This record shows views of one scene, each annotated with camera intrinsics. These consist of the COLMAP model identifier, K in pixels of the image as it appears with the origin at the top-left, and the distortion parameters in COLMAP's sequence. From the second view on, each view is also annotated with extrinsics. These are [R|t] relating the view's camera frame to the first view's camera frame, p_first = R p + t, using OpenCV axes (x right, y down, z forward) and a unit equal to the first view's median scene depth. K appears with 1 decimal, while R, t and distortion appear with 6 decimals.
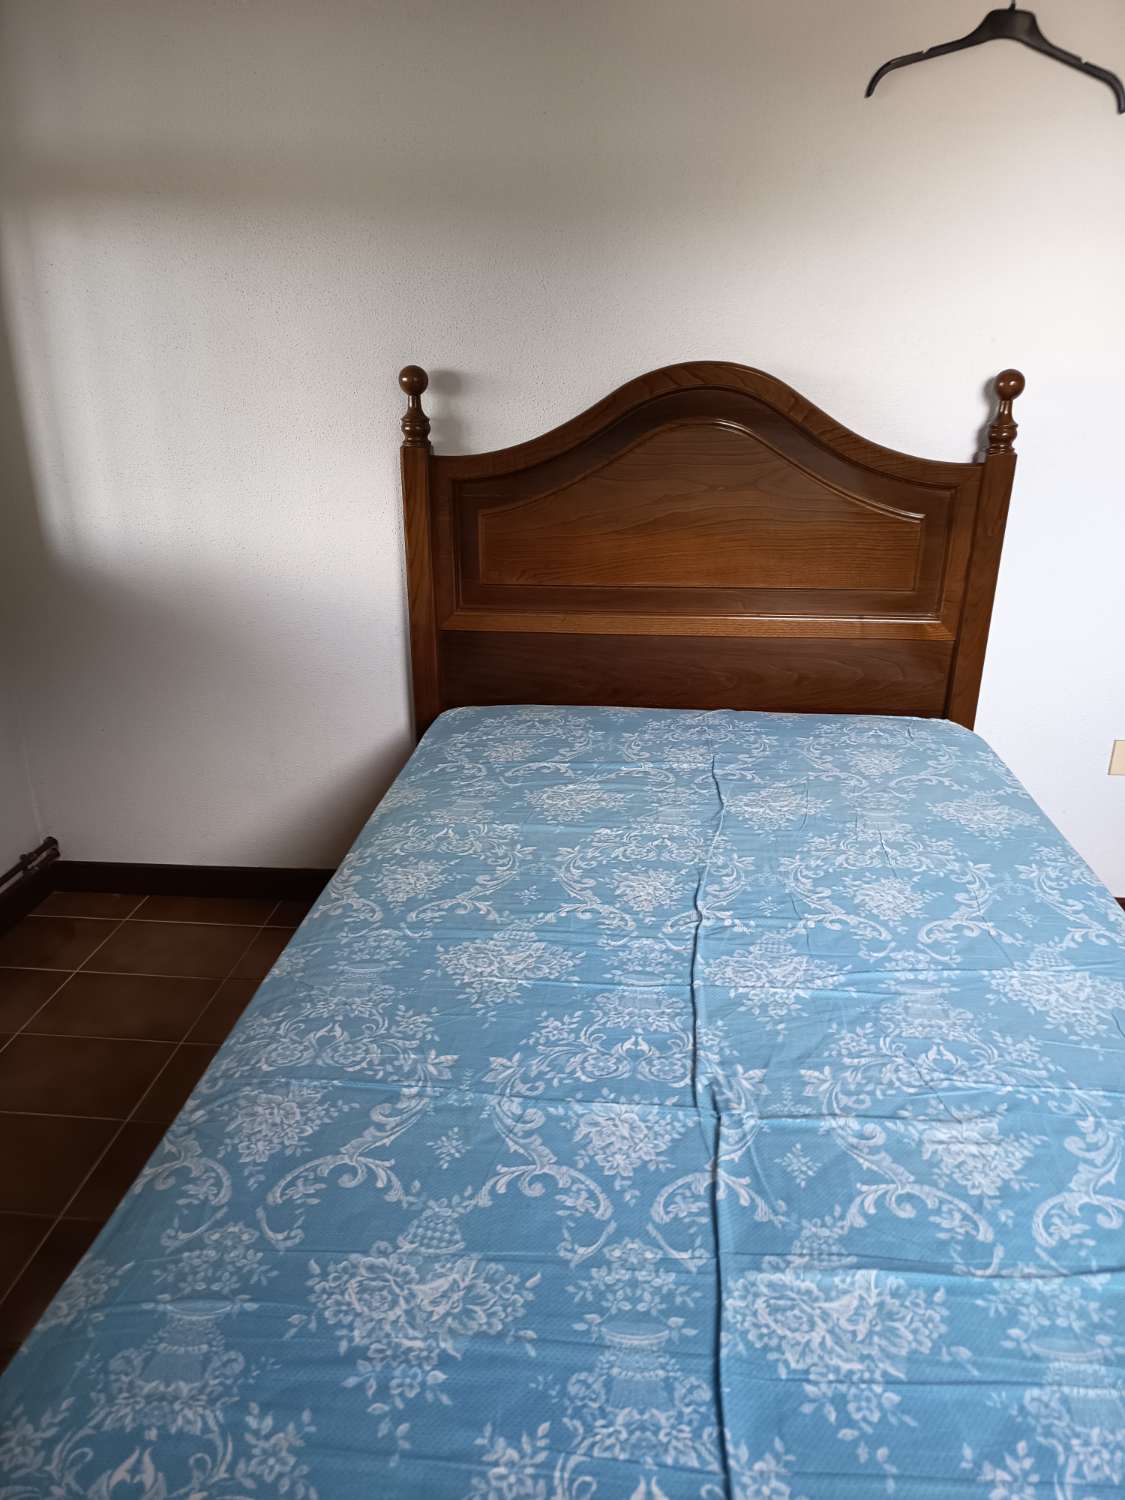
lens RADIAL K [[1053.7, 0, 564.9], [0, 1053.7, 750.9], [0, 0, 1]] dist [0.014711, -0.004260]
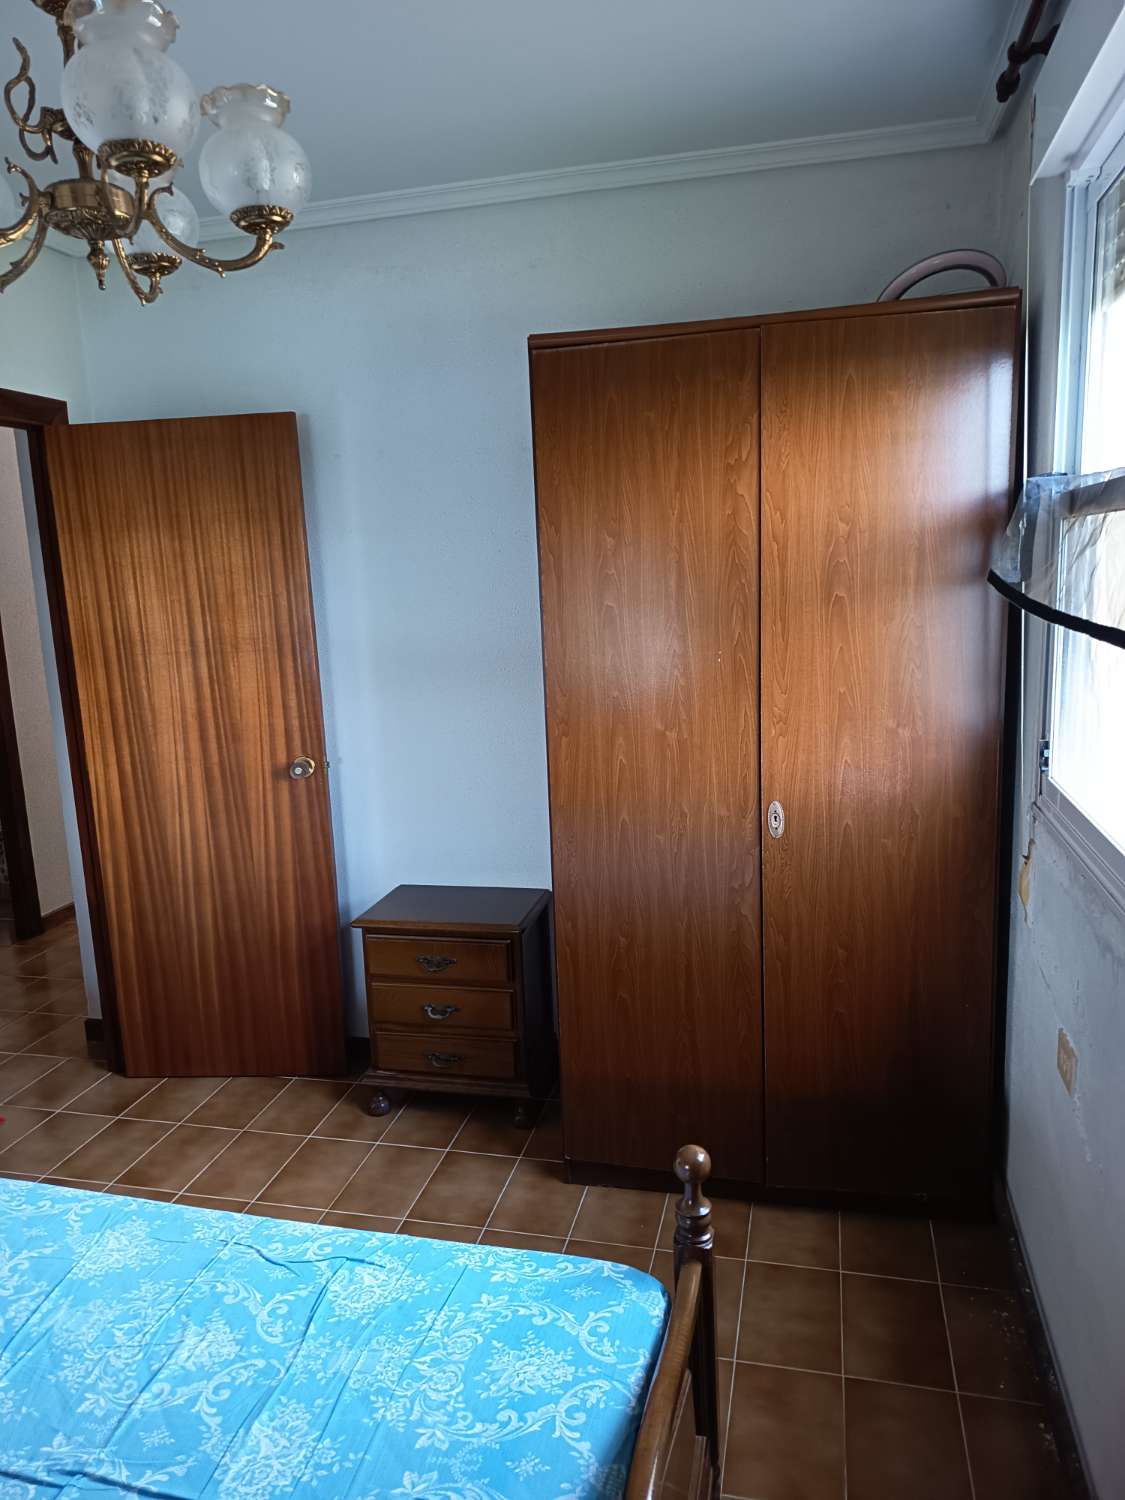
lens RADIAL K [[1053.7, 0, 564.1], [0, 1053.7, 754.2], [0, 0, 1]] dist [0.014711, -0.004260]
pose [[0.163028, -0.186761, 0.968784, -0.952534], [0.389026, 0.914535, 0.110837, -0.422179], [-0.906687, 0.358813, 0.221749, -0.168083]]
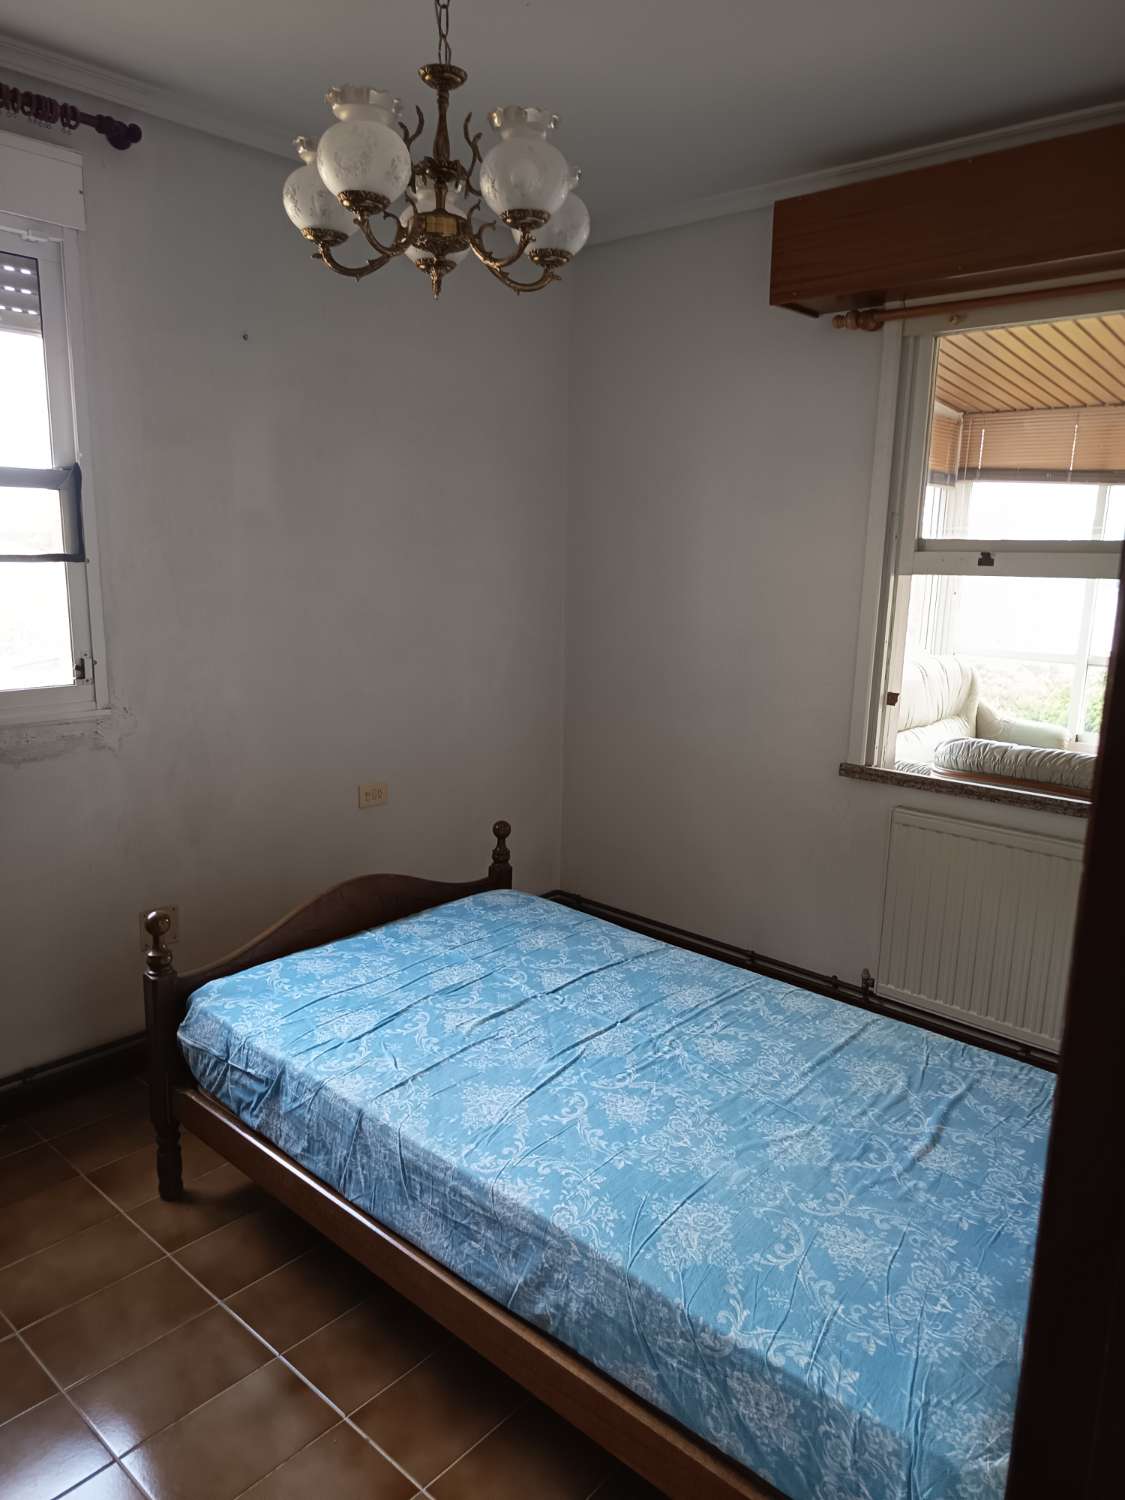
lens RADIAL K [[1053.7, 0, 562.0], [0, 1053.7, 753.4], [0, 0, 1]] dist [0.014711, -0.004260]
pose [[-0.609131, 0.131726, -0.782053, 2.164561], [-0.310451, 0.867810, 0.387977, -1.223070], [0.729780, 0.479118, -0.487715, 2.163767]]
